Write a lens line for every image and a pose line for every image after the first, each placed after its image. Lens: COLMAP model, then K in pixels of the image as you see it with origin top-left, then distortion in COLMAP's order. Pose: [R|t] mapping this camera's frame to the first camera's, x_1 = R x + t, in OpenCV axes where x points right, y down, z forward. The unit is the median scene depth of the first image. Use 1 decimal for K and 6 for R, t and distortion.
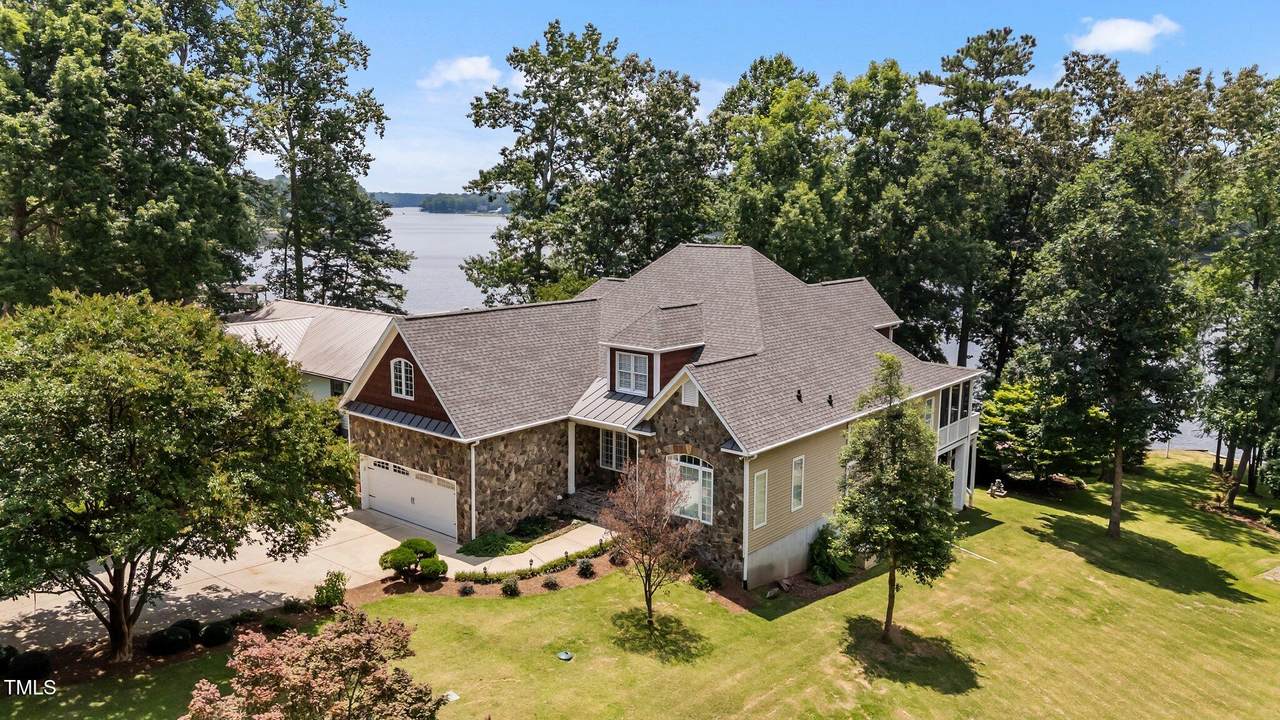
lens RADIAL K [[936.5, 0, 641.2], [0, 936.5, 349.8], [0, 0, 1]] dist [0.030746, -0.016897]
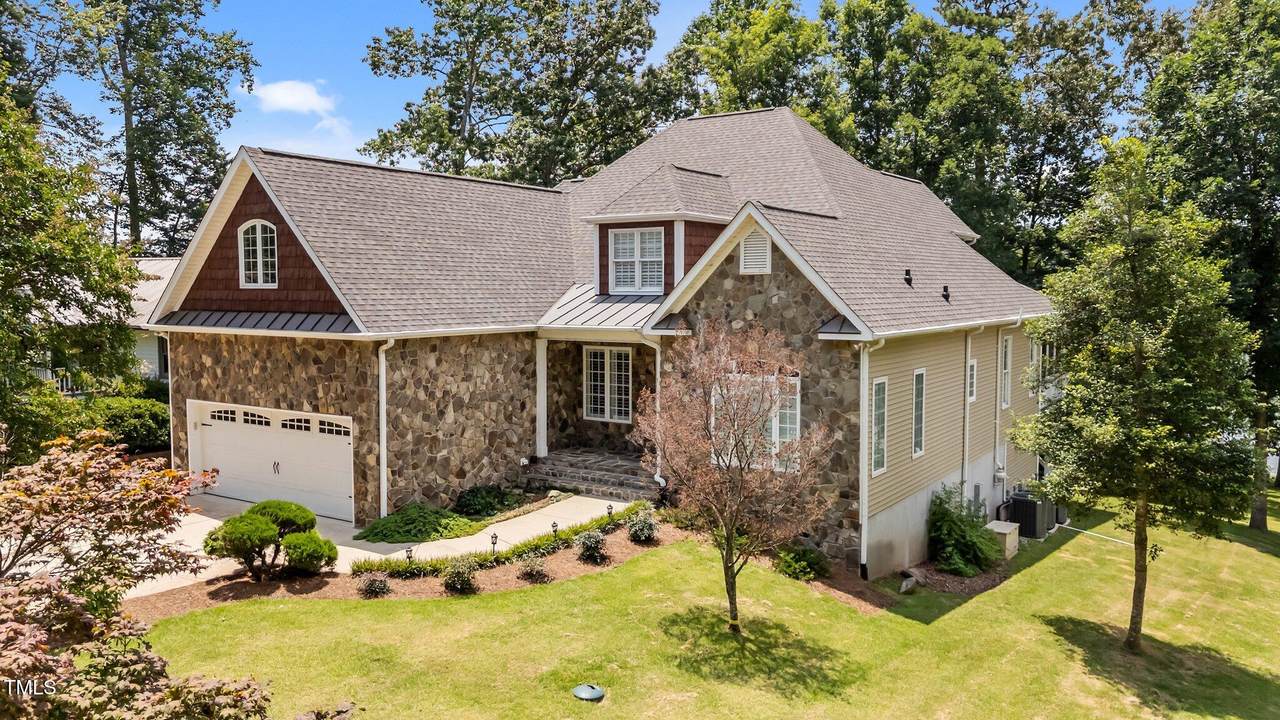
lens RADIAL K [[936.5, 0, 636.3], [0, 936.5, 371.7], [0, 0, 1]] dist [0.030746, -0.016897]
pose [[0.994268, -0.015595, 0.105772, -0.086200], [0.023543, 0.996957, -0.074314, 0.162061], [-0.104291, 0.076378, 0.991610, 0.415404]]
